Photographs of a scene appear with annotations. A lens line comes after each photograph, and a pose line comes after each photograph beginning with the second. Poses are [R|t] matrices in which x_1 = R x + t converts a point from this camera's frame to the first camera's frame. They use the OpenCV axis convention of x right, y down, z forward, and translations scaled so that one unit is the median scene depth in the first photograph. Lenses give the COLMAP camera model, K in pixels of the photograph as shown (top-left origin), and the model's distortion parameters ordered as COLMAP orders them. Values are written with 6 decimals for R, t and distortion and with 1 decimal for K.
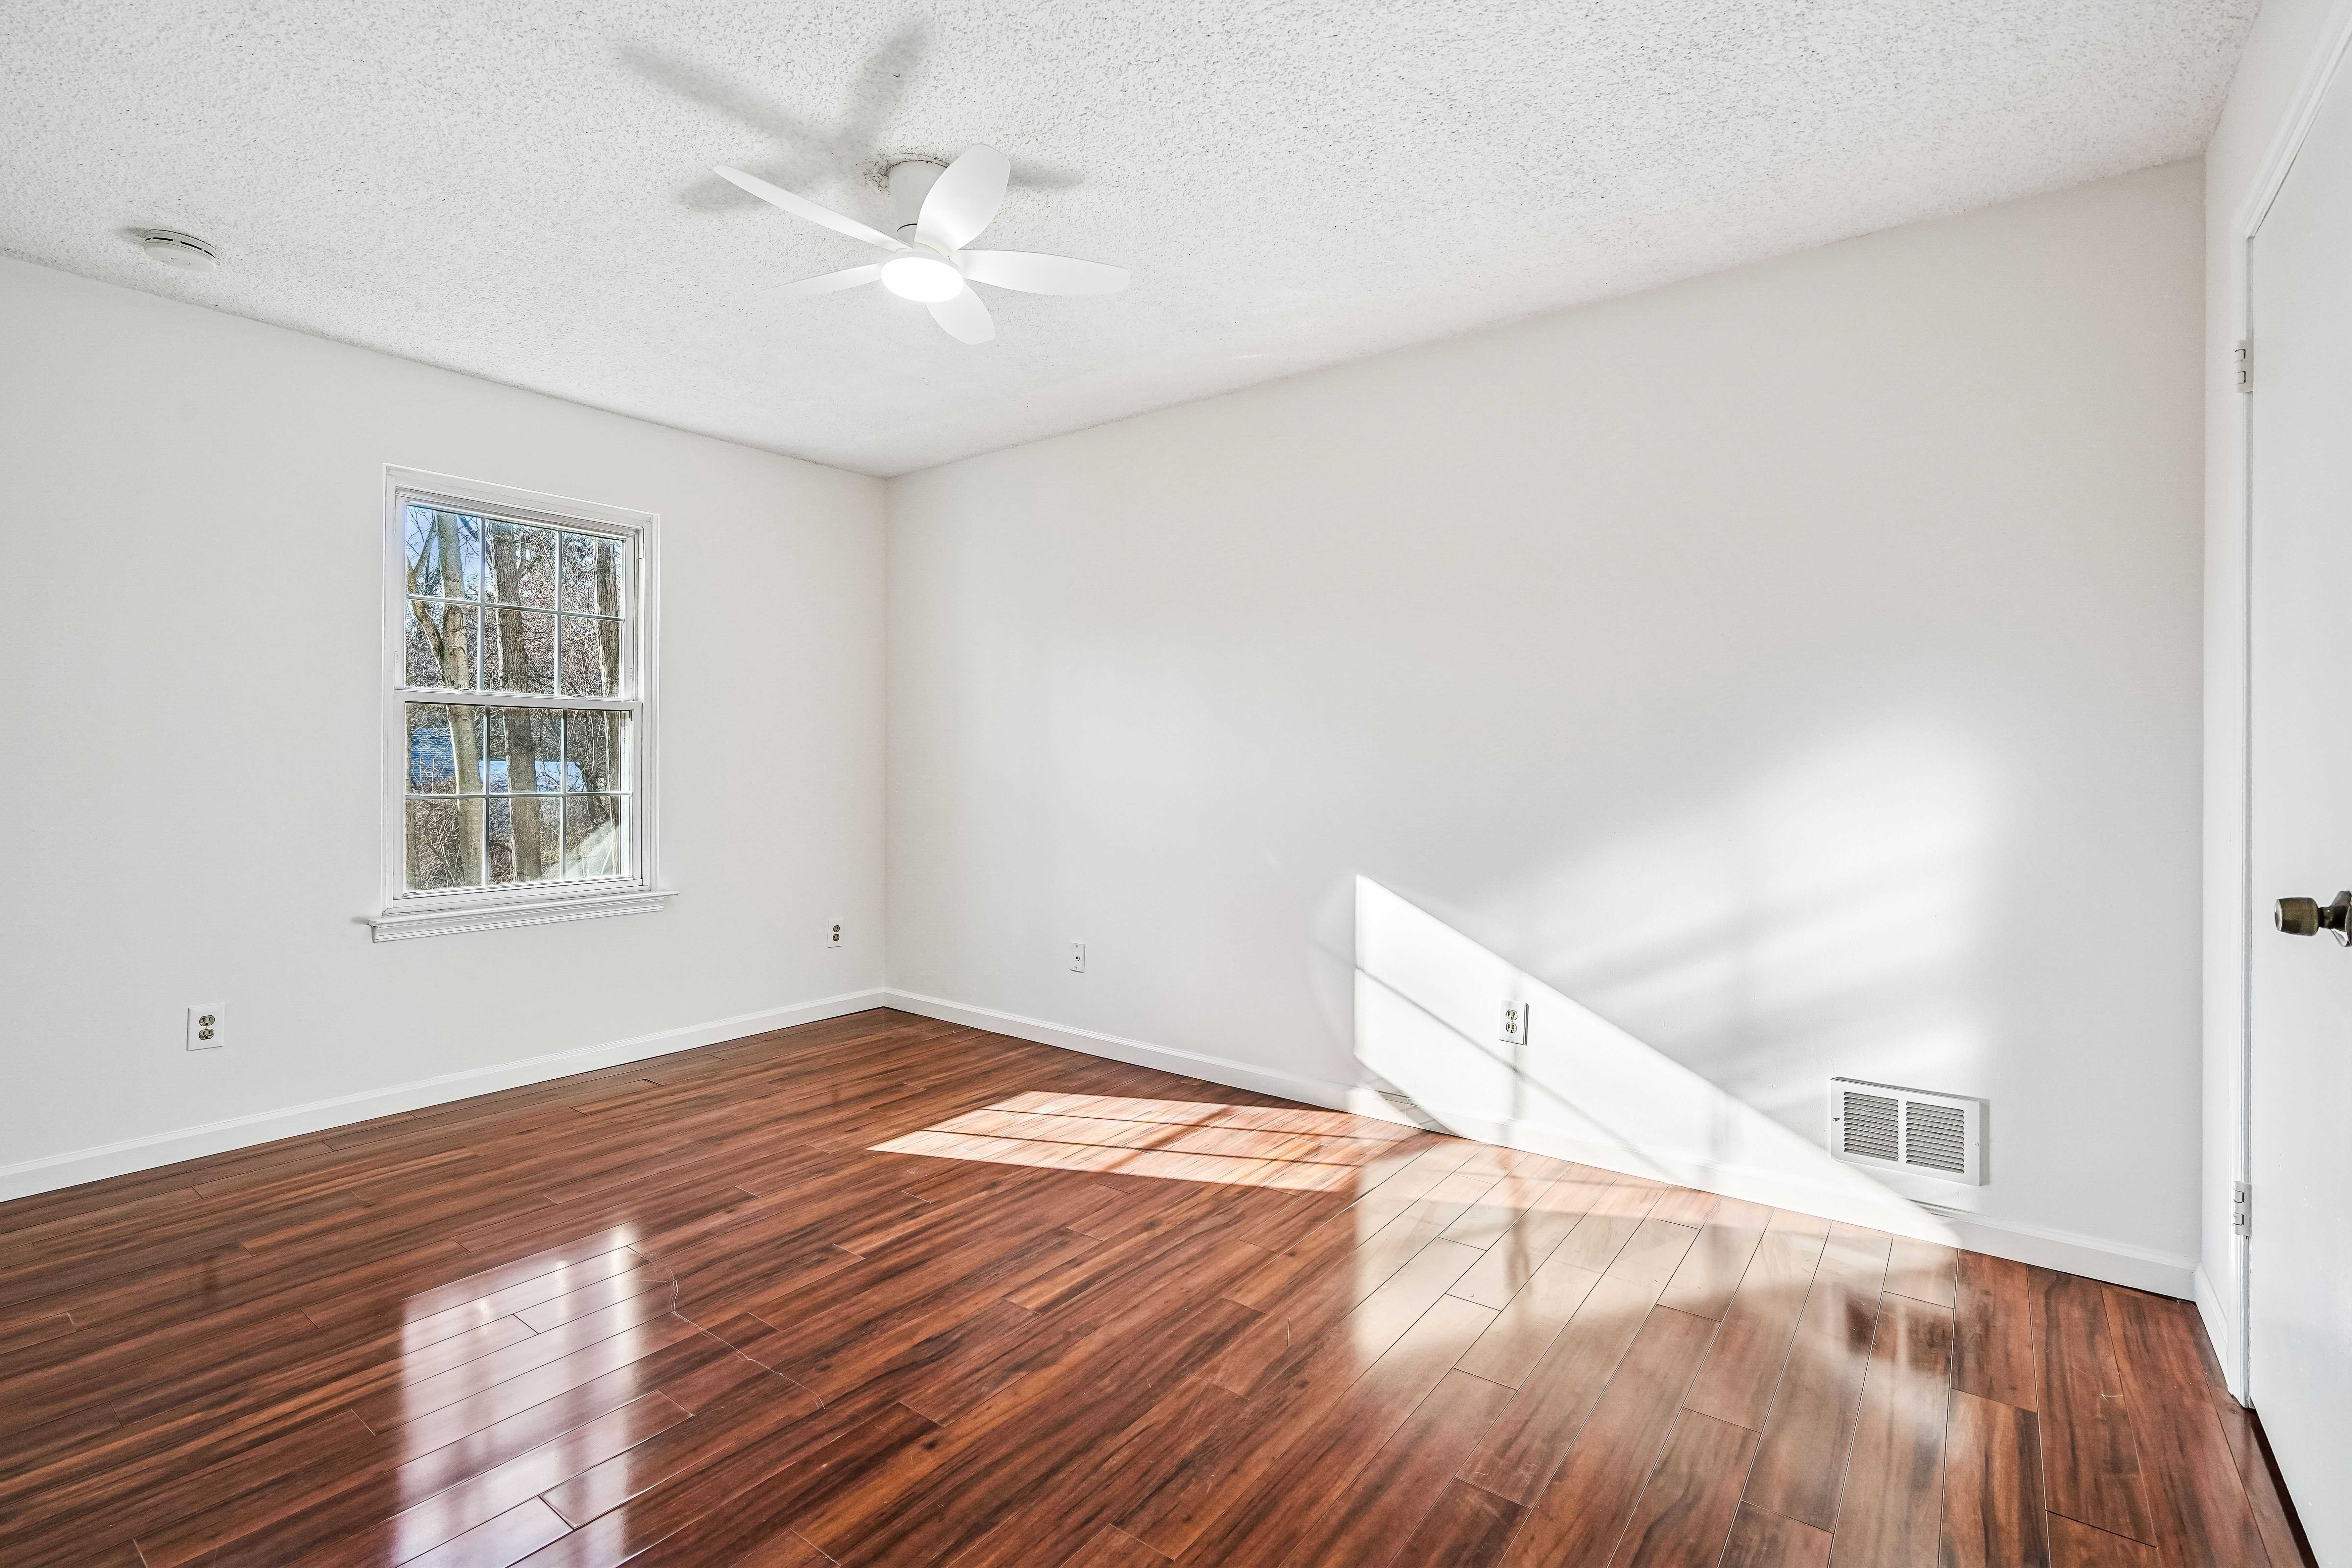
lens RADIAL K [[1066.8, 0, 1171.4], [0, 1066.8, 774.9], [0, 0, 1]] dist [-0.004853, 0.002343]
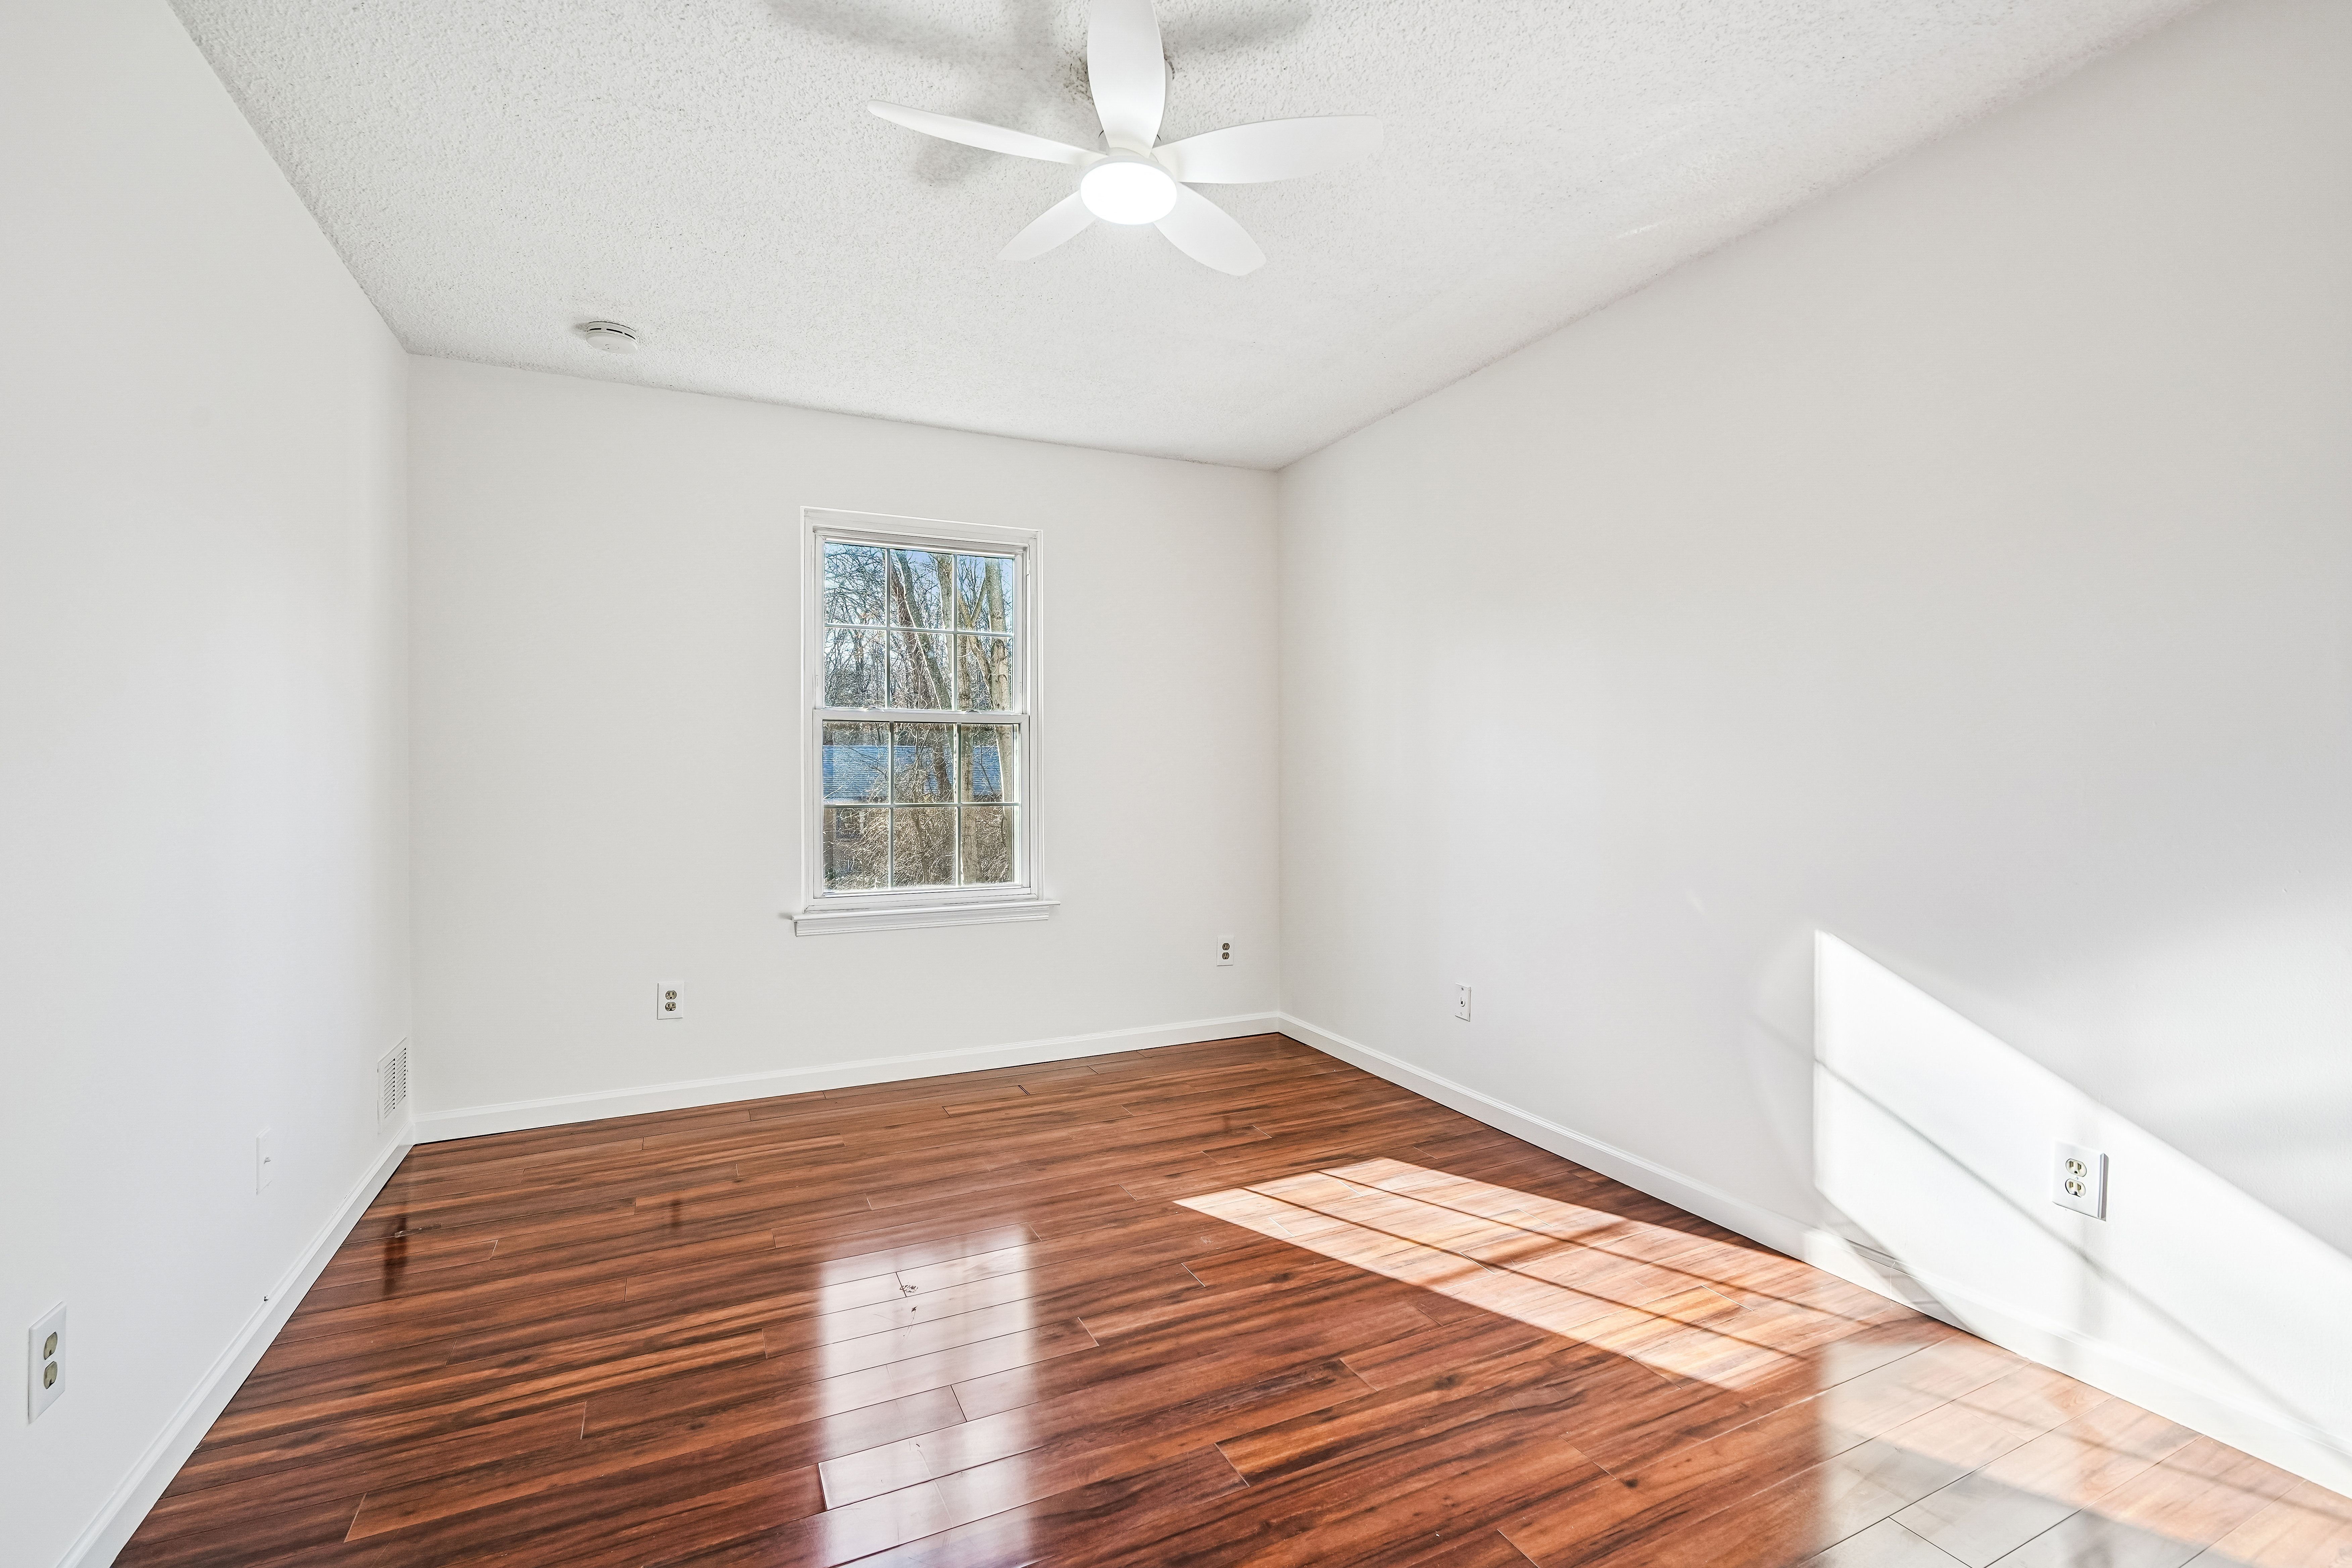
lens RADIAL K [[1066.8, 0, 1184.2], [0, 1066.8, 782.2], [0, 0, 1]] dist [-0.004853, 0.002343]
pose [[0.895626, -0.000336, -0.444807, 0.125902], [-0.000906, 0.999996, -0.002579, -0.001944], [0.444806, 0.002713, 0.895623, 0.197809]]
